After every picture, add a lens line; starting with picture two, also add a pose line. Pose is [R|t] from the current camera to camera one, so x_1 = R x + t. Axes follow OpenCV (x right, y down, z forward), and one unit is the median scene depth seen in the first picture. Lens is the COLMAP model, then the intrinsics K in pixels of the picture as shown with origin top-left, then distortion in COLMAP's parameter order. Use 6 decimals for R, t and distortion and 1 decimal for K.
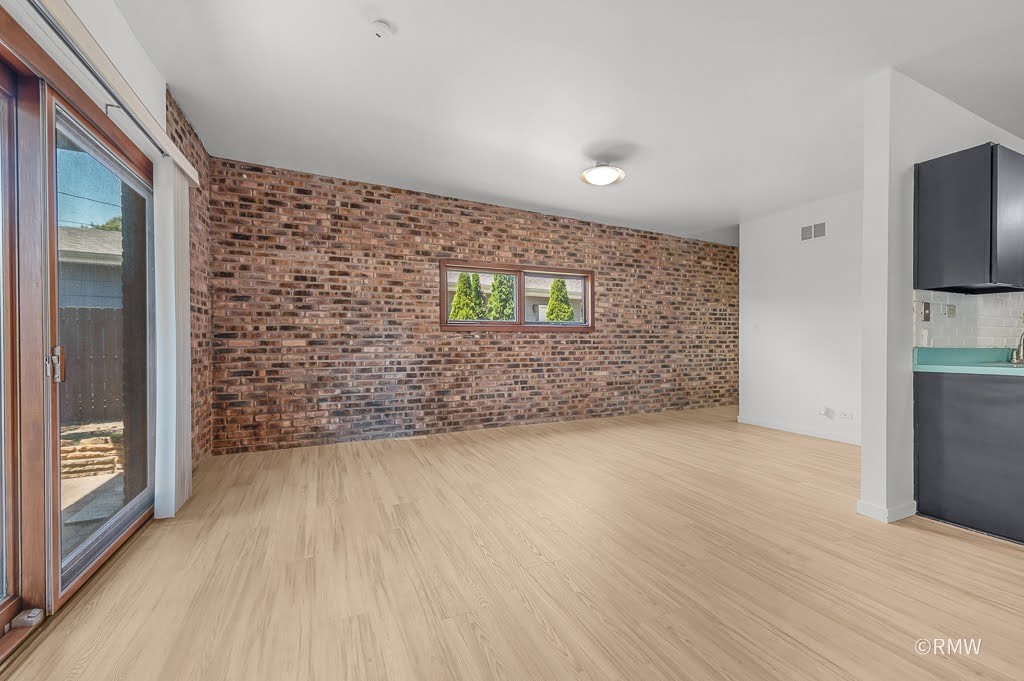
lens RADIAL K [[411.8, 0, 510.1], [0, 411.8, 347.8], [0, 0, 1]] dist [0.006718, -0.002183]
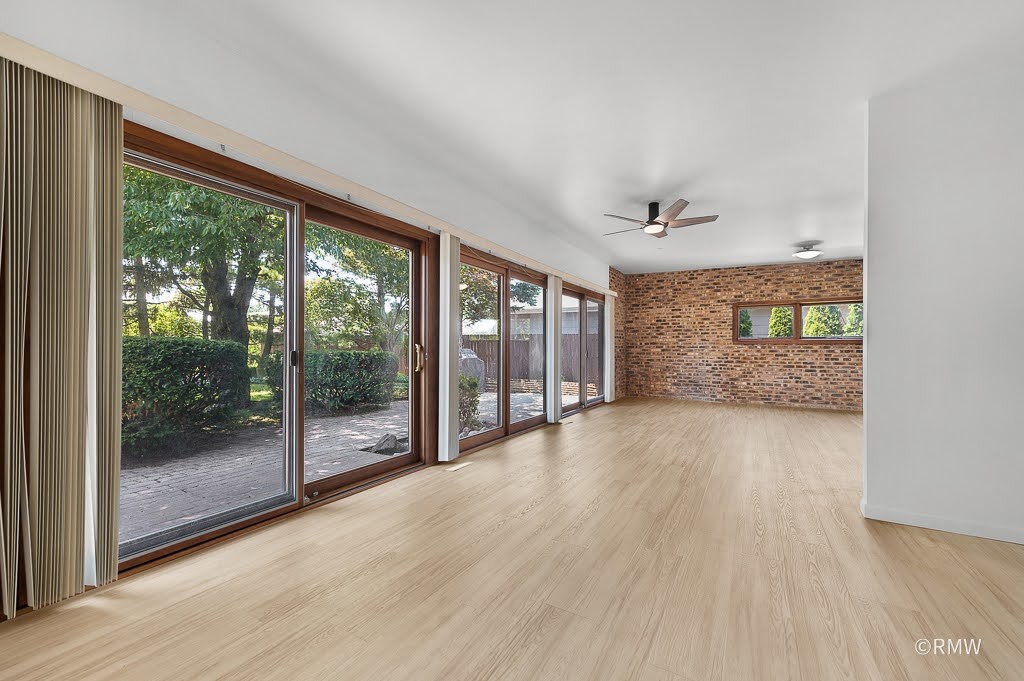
lens RADIAL K [[411.8, 0, 509.1], [0, 411.8, 344.2], [0, 0, 1]] dist [0.006718, -0.002183]
pose [[0.563157, 0.004550, -0.826337, 0.746948], [-0.008675, 0.999962, -0.000406, -0.031582], [0.826304, 0.007397, 0.563175, -0.778007]]
